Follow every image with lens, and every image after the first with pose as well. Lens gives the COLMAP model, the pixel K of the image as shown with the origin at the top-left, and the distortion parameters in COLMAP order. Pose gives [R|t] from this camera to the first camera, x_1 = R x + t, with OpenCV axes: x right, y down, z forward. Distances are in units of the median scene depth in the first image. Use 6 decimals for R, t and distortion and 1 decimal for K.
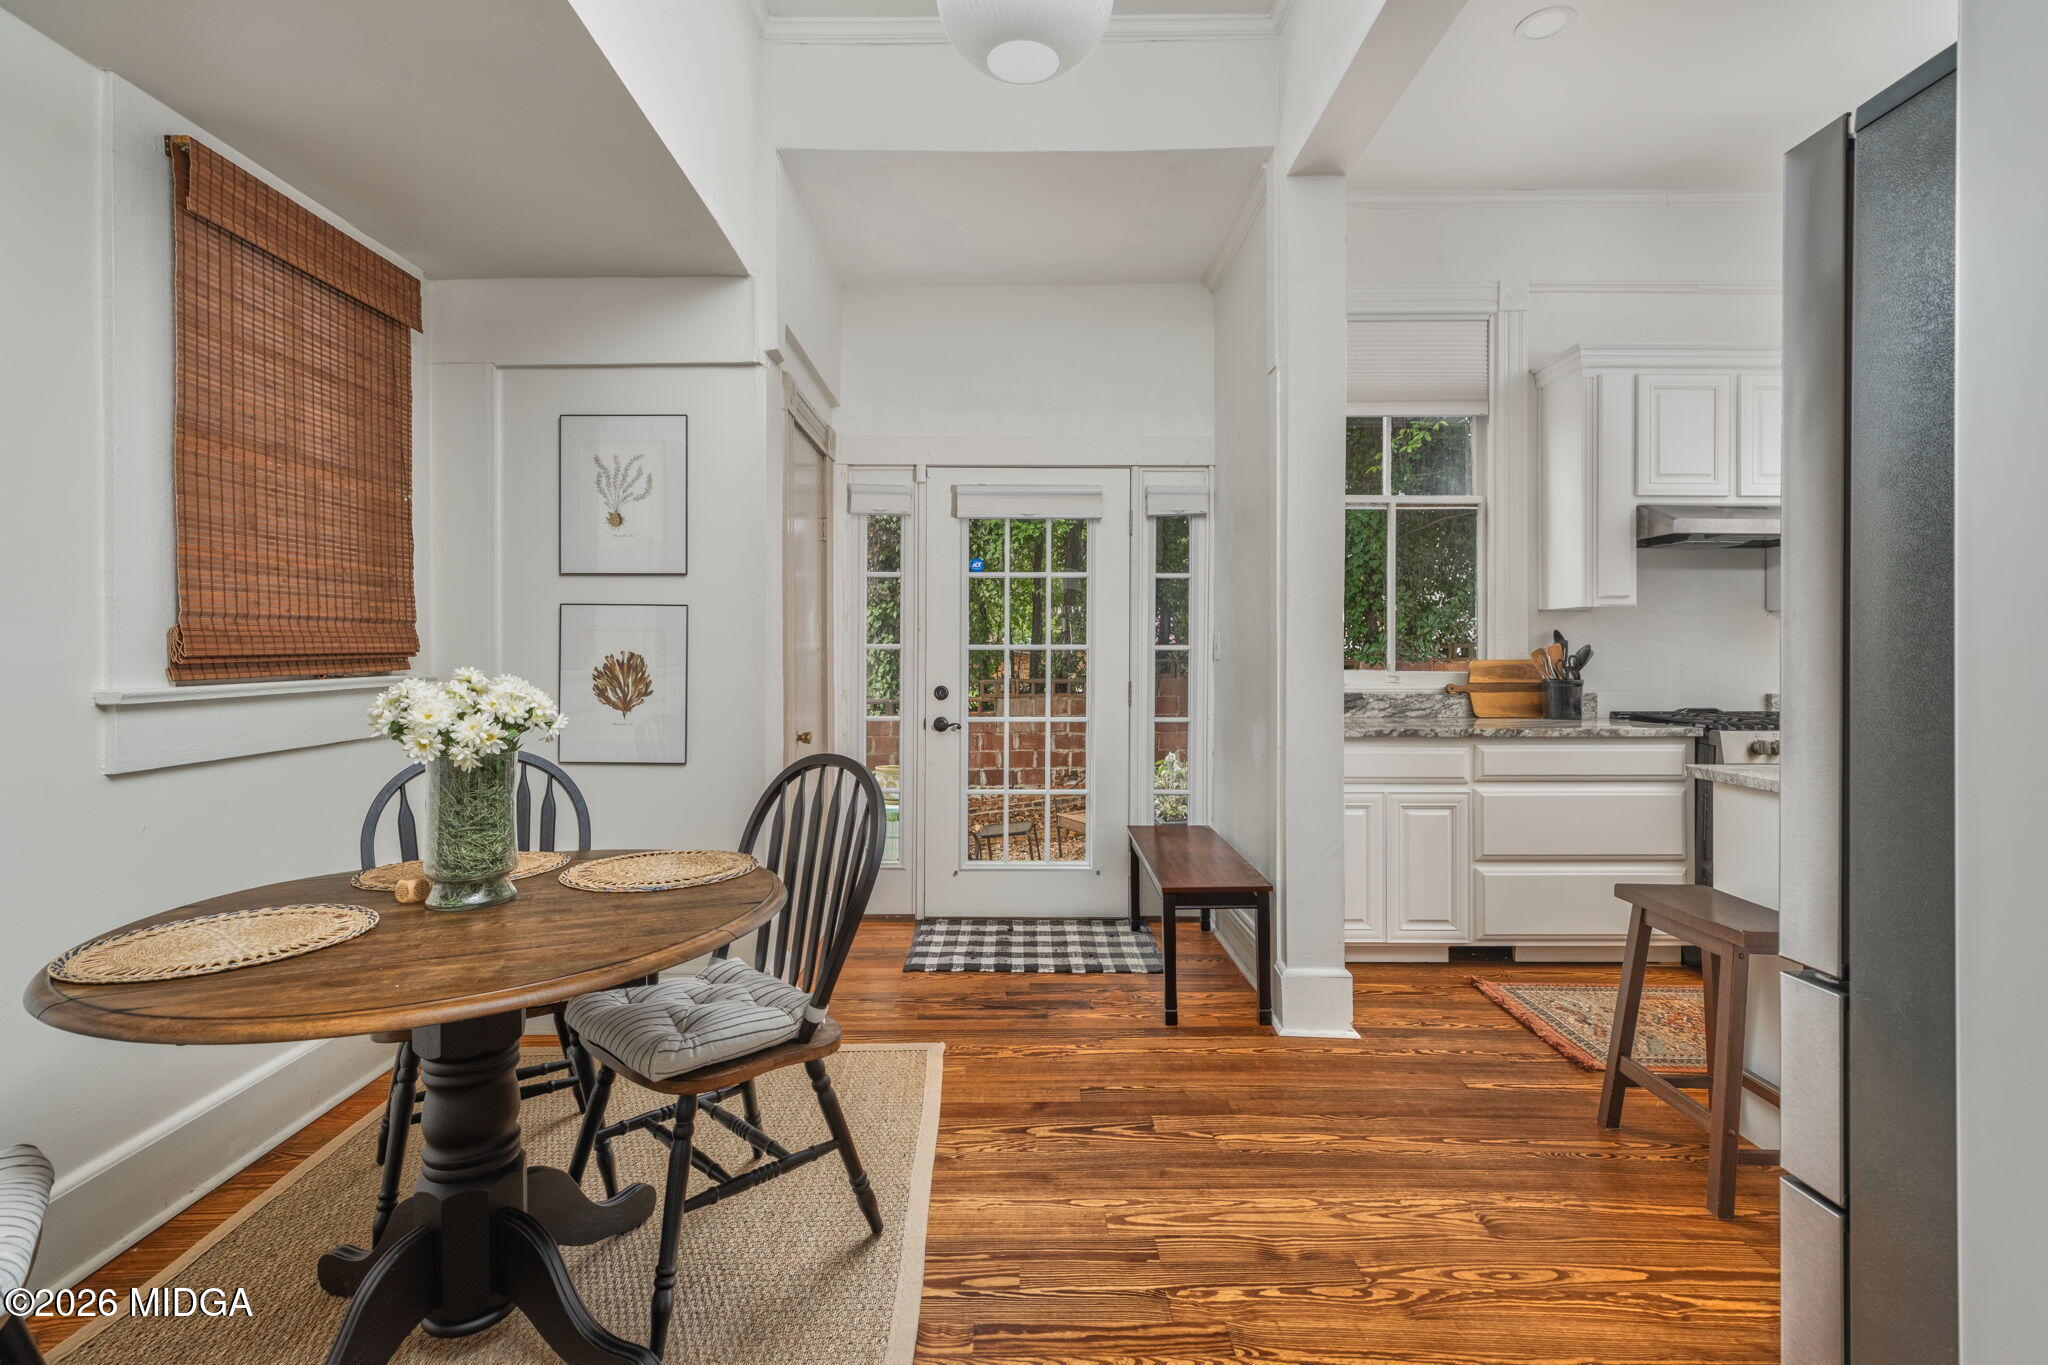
lens RADIAL K [[935.9, 0, 1005.3], [0, 935.9, 645.9], [0, 0, 1]] dist [0.000302, -0.000214]
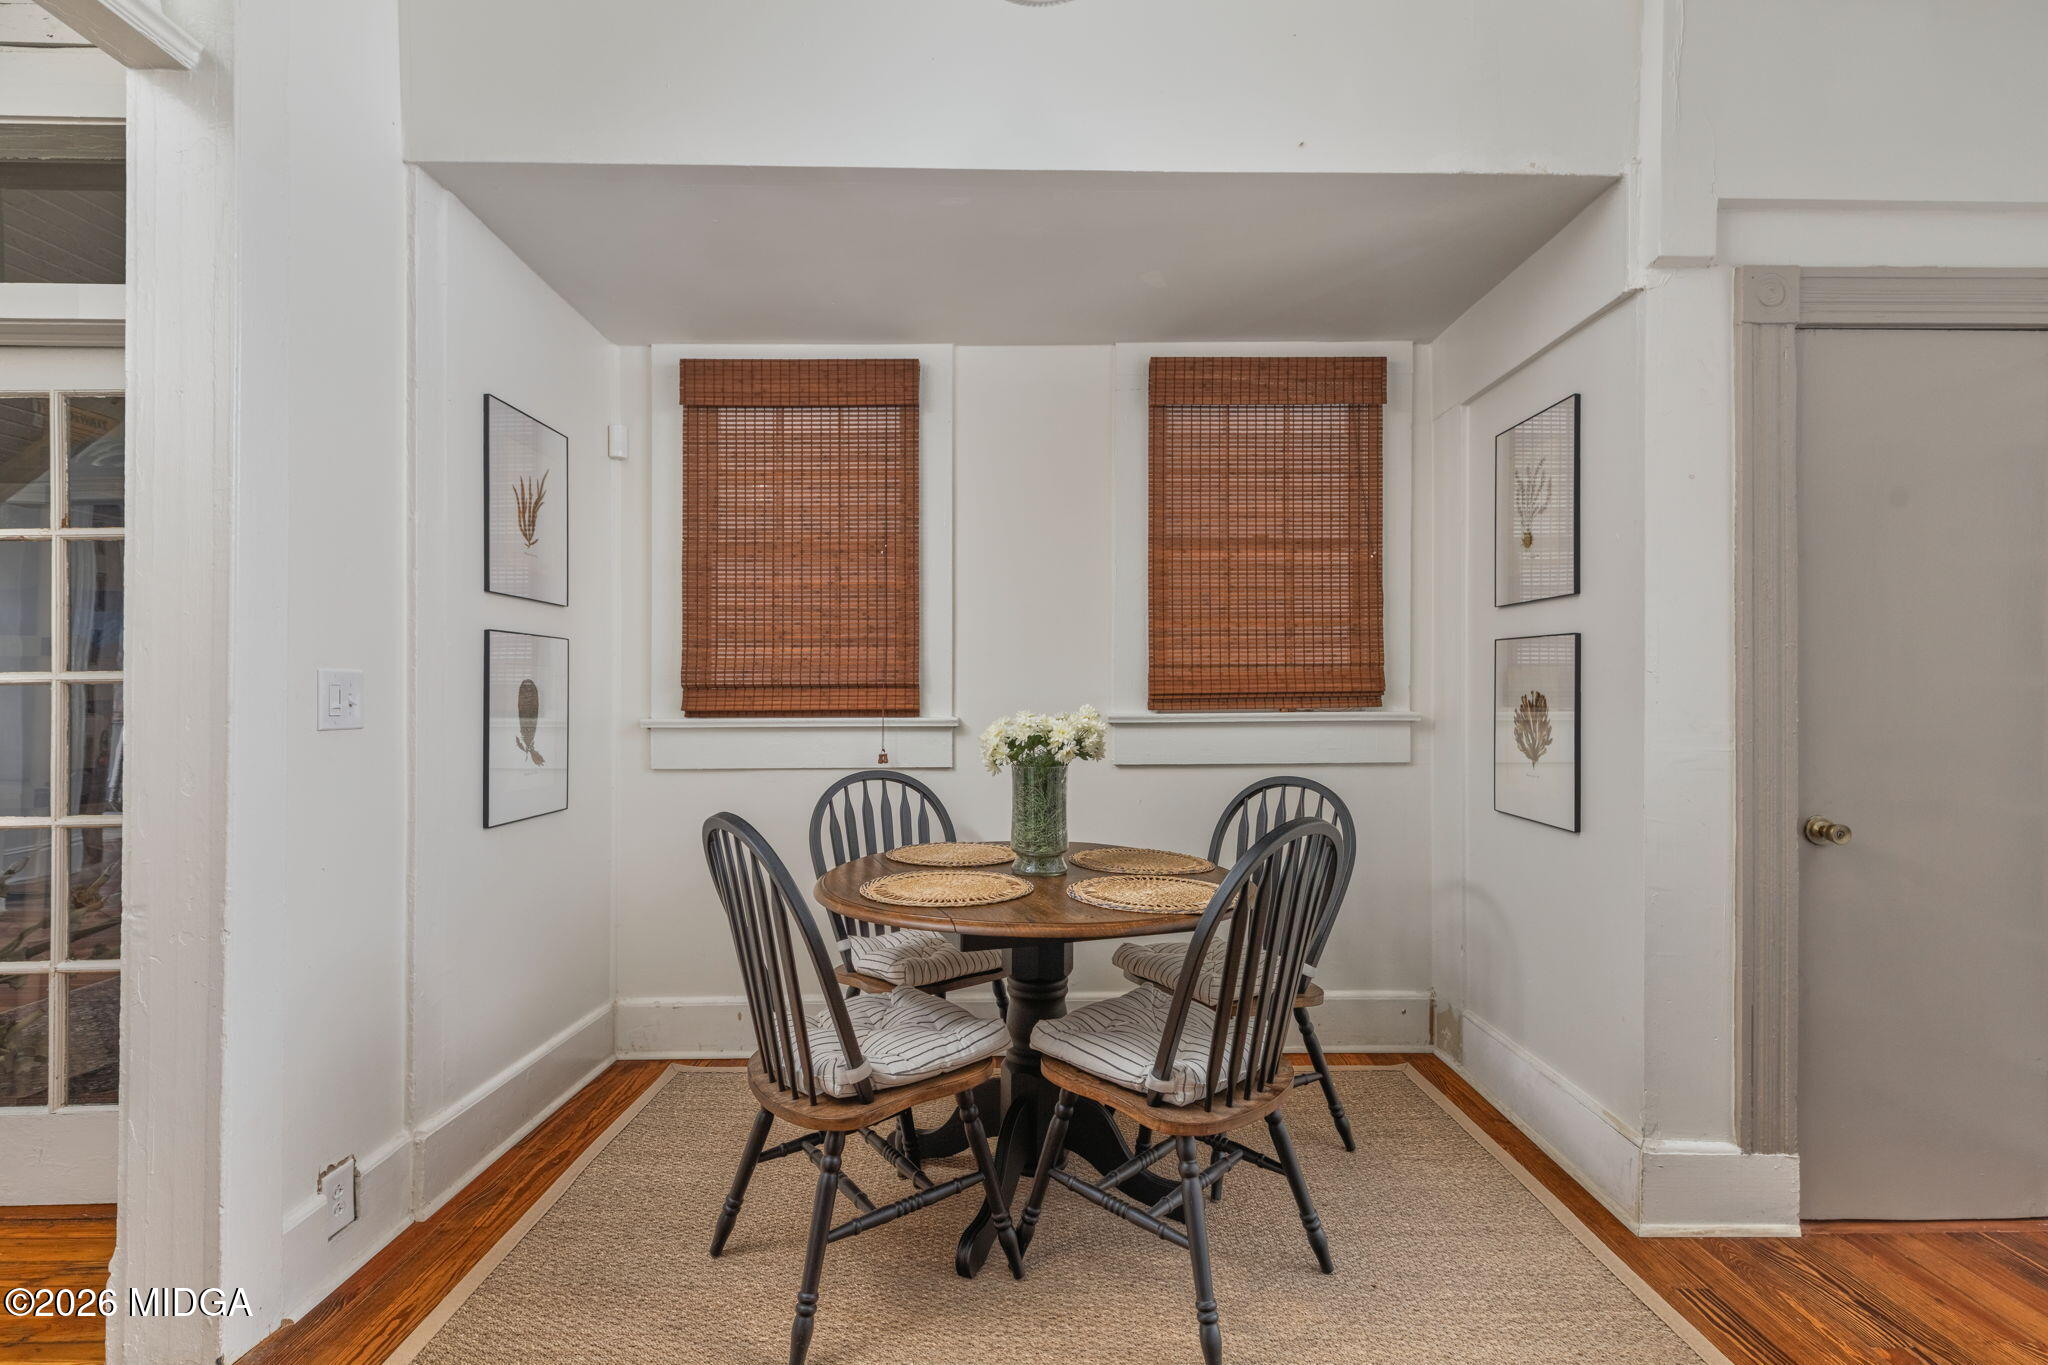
lens RADIAL K [[935.9, 0, 1022.2], [0, 935.9, 676.1], [0, 0, 1]] dist [0.000302, -0.000214]
pose [[0.005780, -0.015963, -0.999856, 0.483328], [0.002946, 0.999869, -0.015946, 0.004592], [0.999979, -0.002853, 0.005826, 0.564597]]
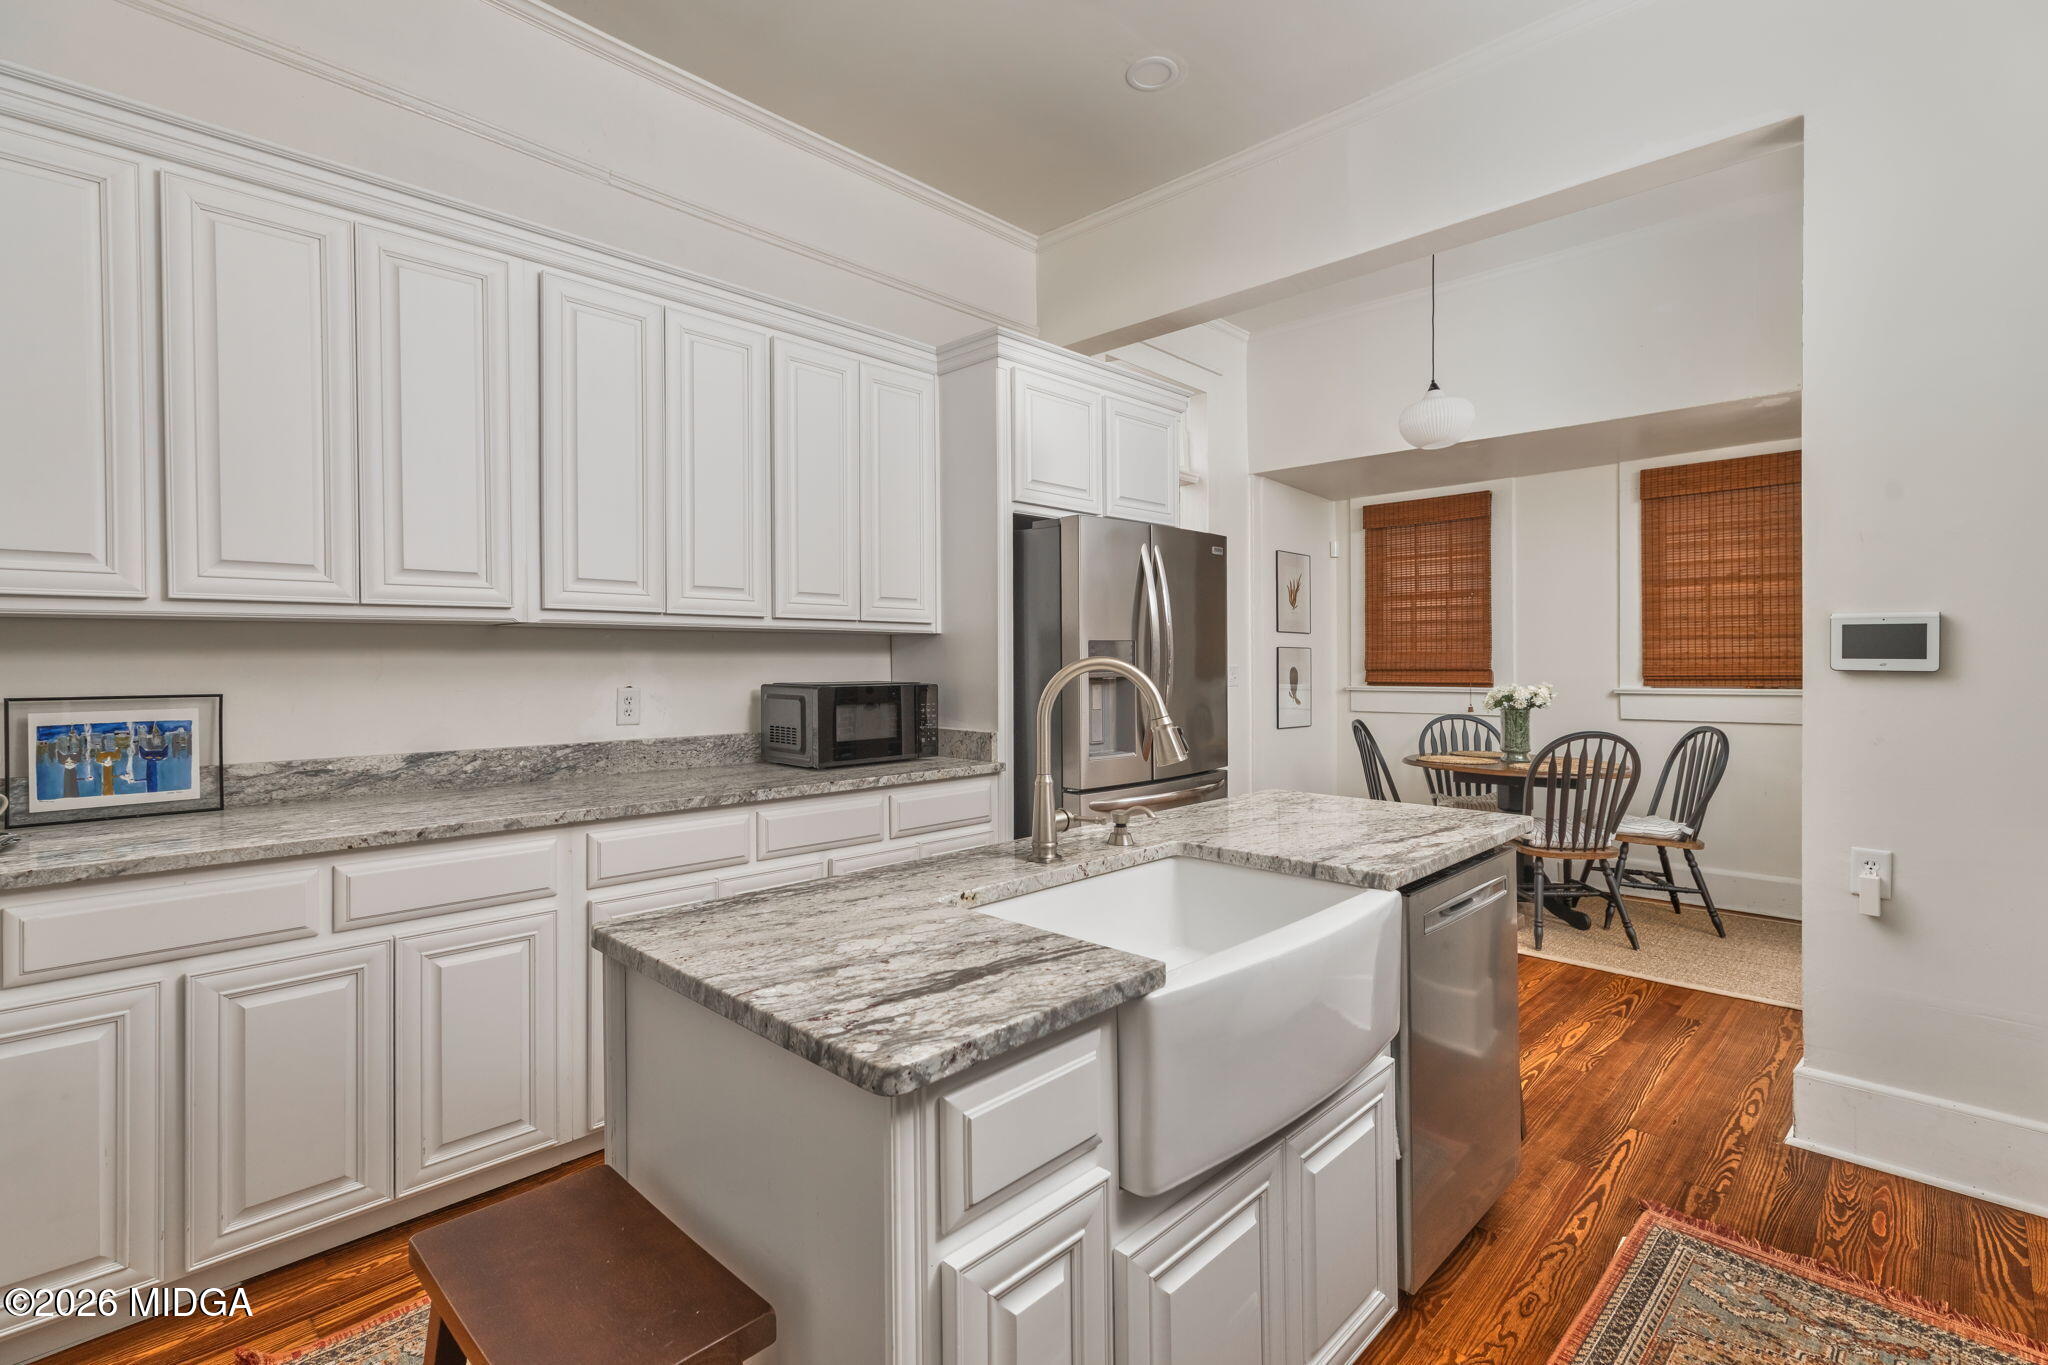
lens RADIAL K [[935.9, 0, 1023.5], [0, 935.9, 663.0], [0, 0, 1]] dist [0.000302, -0.000214]
pose [[-0.701627, -0.001516, -0.712543, 1.519627], [0.000634, 0.999996, -0.002751, -0.012706], [0.712544, -0.002382, -0.701623, 1.145986]]
